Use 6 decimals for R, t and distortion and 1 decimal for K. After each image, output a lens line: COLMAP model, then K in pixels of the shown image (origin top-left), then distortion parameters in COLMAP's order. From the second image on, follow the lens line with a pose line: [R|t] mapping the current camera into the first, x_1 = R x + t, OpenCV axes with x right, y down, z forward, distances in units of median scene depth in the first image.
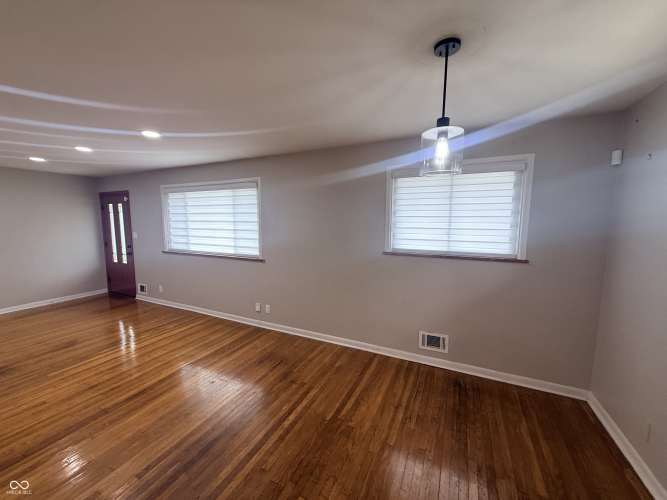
lens RADIAL K [[265.7, 0, 332.4], [0, 265.7, 250.8], [0, 0, 1]] dist [0.000234, -0.000190]
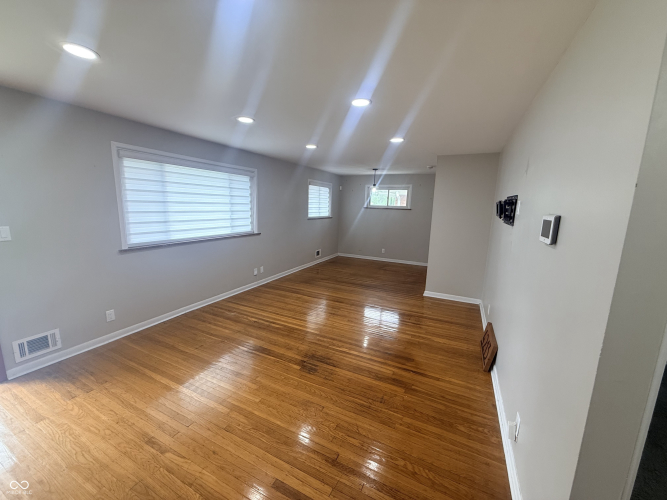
lens RADIAL K [[265.7, 0, 330.9], [0, 265.7, 249.4], [0, 0, 1]] dist [0.000234, -0.000190]
pose [[0.009215, -0.170093, 0.985385, -2.043245], [0.088605, 0.981690, 0.168626, -0.100734], [-0.996024, 0.085756, 0.024117, 0.813572]]
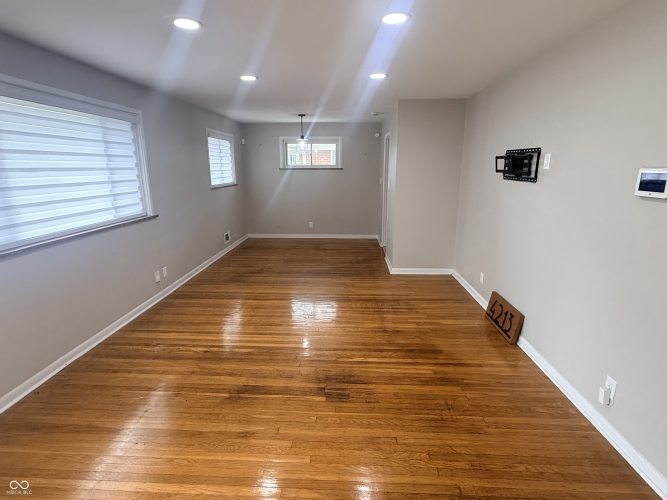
lens RADIAL K [[349.2, 0, 331.7], [0, 349.2, 247.8], [0, 0, 1]] dist [0.002521, -0.001531]
pose [[-0.388174, -0.213521, 0.896510, -1.911359], [0.108623, 0.955409, 0.274581, -0.139984], [-0.915162, 0.203967, -0.347672, 1.172763]]
